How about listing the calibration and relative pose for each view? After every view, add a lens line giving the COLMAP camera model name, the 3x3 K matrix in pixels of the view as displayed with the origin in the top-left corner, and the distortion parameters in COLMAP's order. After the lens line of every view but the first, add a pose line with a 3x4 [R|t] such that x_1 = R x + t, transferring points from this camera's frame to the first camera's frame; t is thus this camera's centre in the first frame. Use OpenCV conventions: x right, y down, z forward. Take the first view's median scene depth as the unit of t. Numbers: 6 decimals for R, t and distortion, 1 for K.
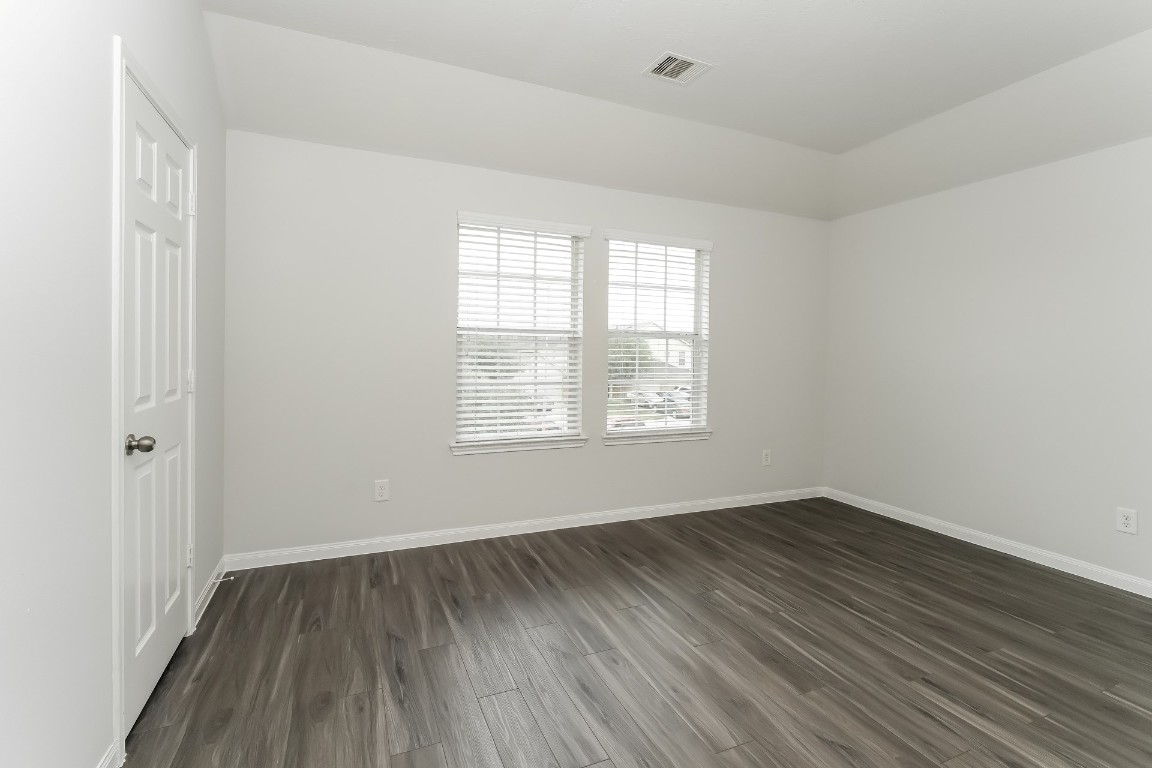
lens RADIAL K [[537.0, 0, 578.3], [0, 537.0, 359.9], [0, 0, 1]] dist [-0.003832, 0.000721]
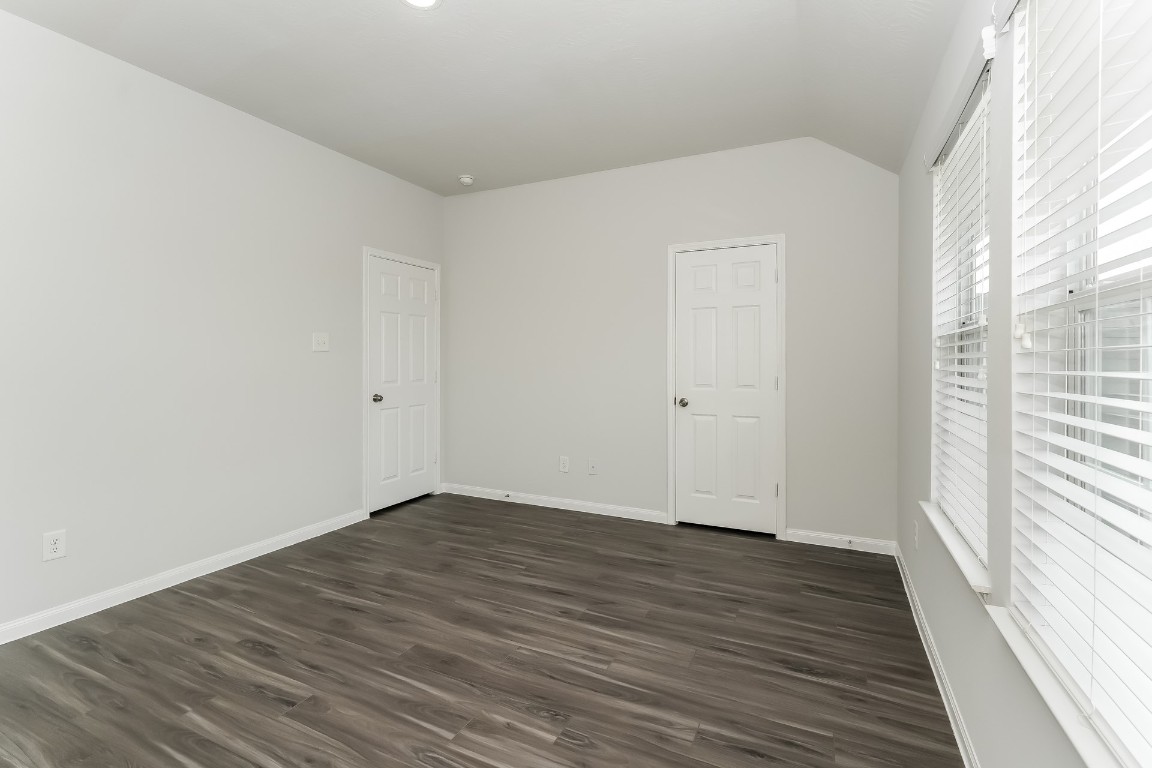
lens RADIAL K [[537.0, 0, 578.3], [0, 537.0, 359.9], [0, 0, 1]] dist [-0.003832, 0.000721]
pose [[-0.760078, -0.019330, -0.649544, 0.836967], [-0.022130, 0.999748, -0.003857, -0.013617], [0.649455, 0.011443, -0.760314, 1.912986]]
